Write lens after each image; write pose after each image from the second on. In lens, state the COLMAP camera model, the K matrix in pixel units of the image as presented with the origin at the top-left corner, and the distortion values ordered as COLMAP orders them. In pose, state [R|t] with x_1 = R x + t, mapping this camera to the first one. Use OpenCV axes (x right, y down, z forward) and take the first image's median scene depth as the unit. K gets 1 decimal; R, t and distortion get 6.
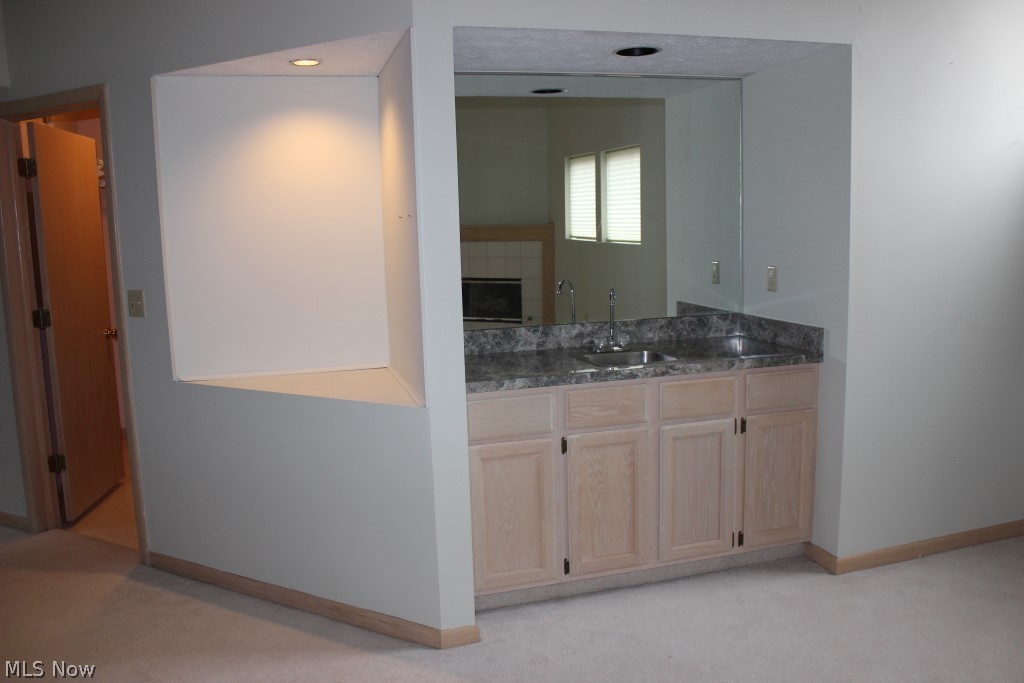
lens RADIAL K [[850.6, 0, 506.3], [0, 850.6, 339.7], [0, 0, 1]] dist [-0.158724, 0.131238]
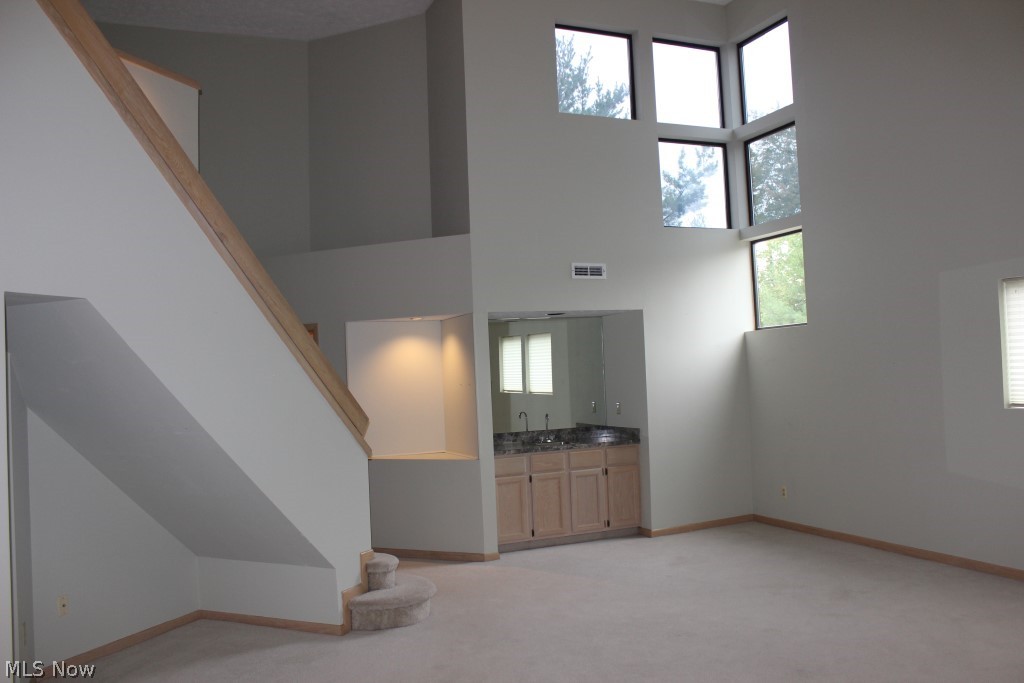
lens RADIAL K [[850.6, 0, 506.3], [0, 850.6, 339.7], [0, 0, 1]] dist [-0.158724, 0.131238]
pose [[0.993230, -0.008263, 0.115871, -0.254405], [0.028758, 0.983909, -0.176342, 0.148509], [-0.112550, 0.178480, 0.977485, -1.295718]]
